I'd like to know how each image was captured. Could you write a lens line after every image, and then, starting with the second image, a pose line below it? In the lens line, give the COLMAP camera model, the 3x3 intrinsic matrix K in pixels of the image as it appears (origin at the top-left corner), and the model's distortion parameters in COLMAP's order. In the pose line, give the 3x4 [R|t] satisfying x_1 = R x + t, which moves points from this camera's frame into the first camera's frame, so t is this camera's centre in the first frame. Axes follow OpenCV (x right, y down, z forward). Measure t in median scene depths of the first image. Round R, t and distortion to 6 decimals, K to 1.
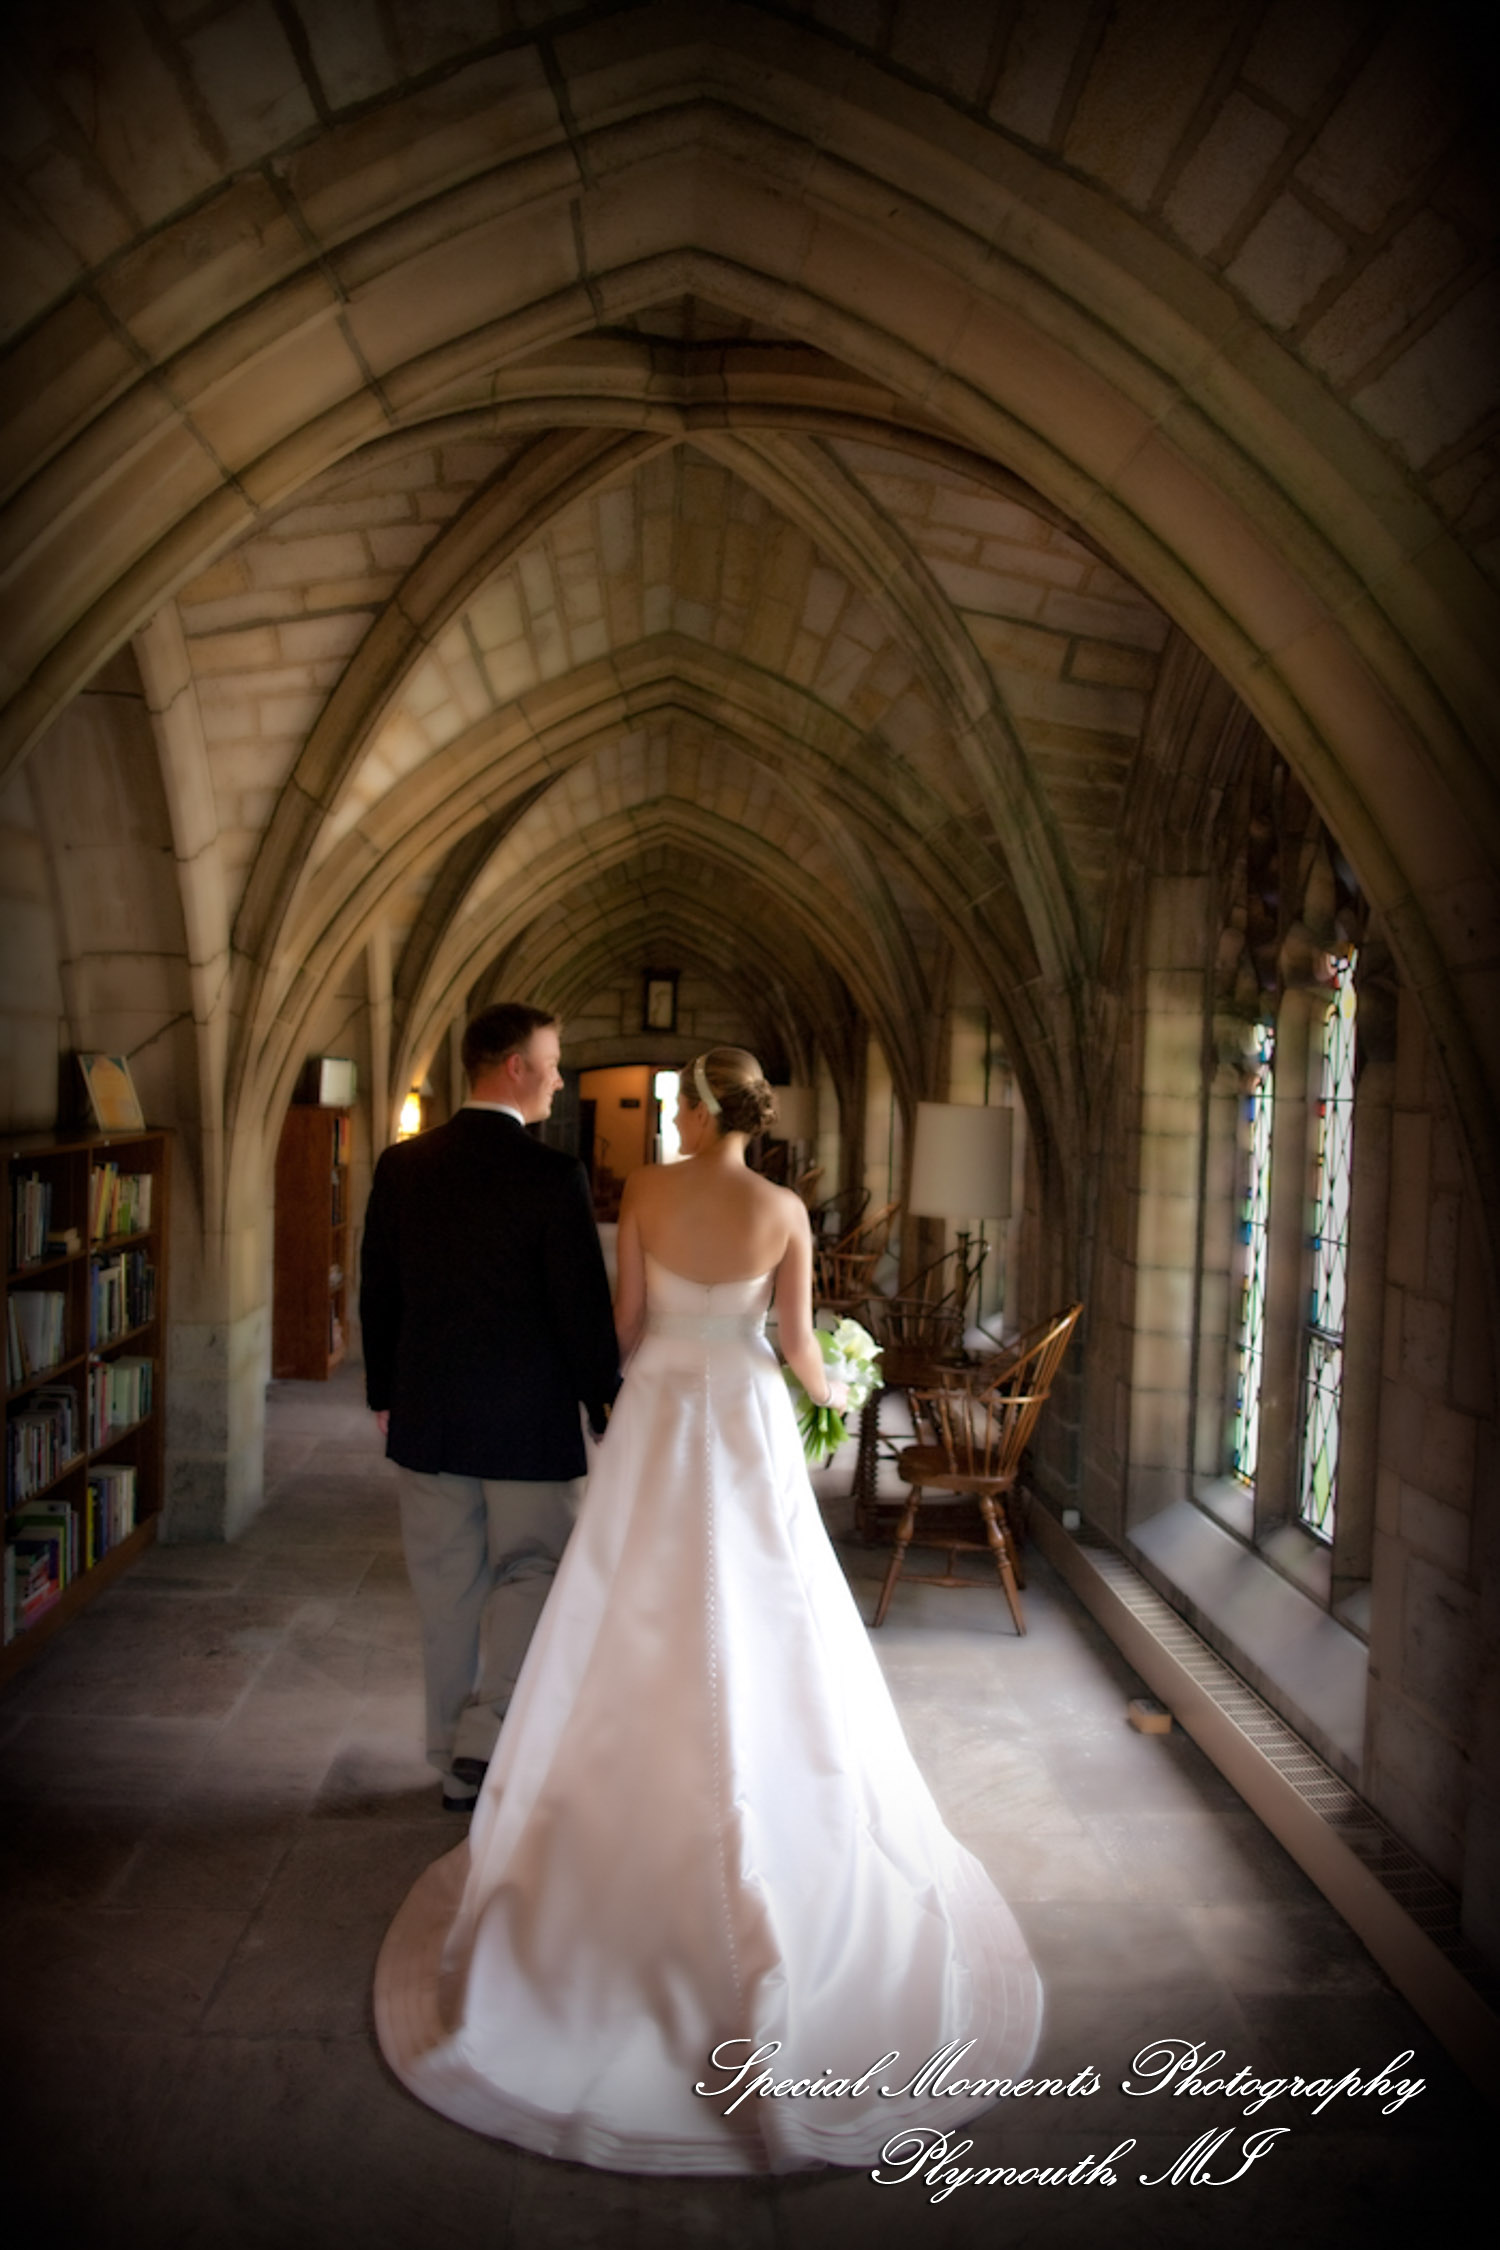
lens RADIAL K [[1972.5, 0, 750.0], [0, 1972.5, 1125.0], [0, 0, 1]] dist [-0.036188, 0.009189]
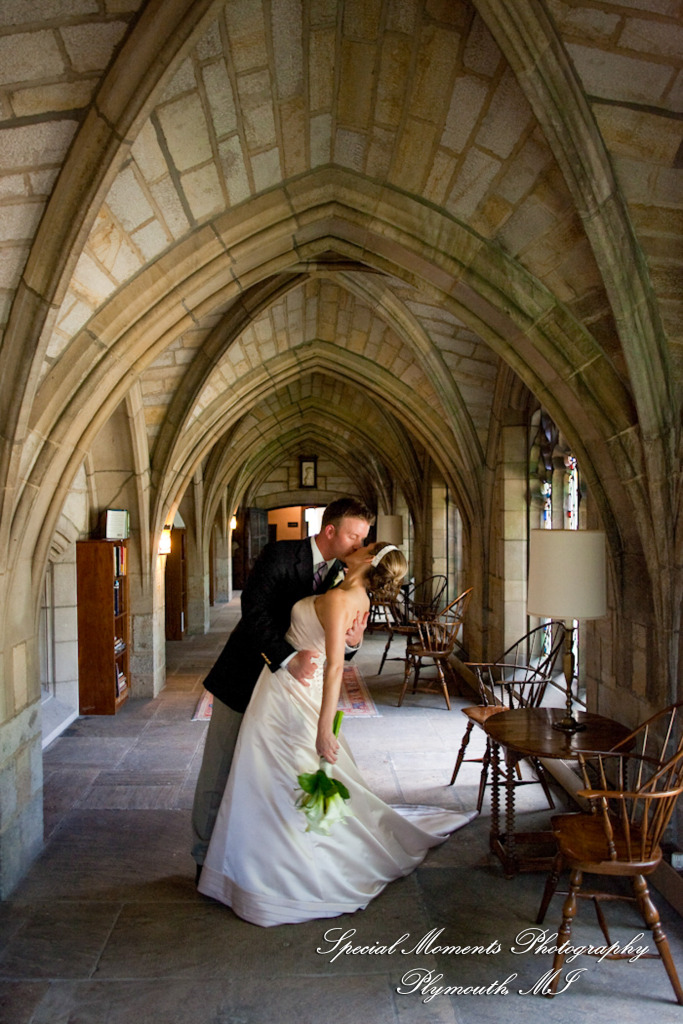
lens RADIAL K [[897.7, 0, 341.5], [0, 897.7, 512.0], [0, 0, 1]] dist [-0.036188, 0.009189]
pose [[0.999327, -0.036528, -0.003361, -0.039168], [0.036451, 0.999124, -0.020564, -0.016063], [0.004109, 0.020427, 0.999783, 0.426773]]
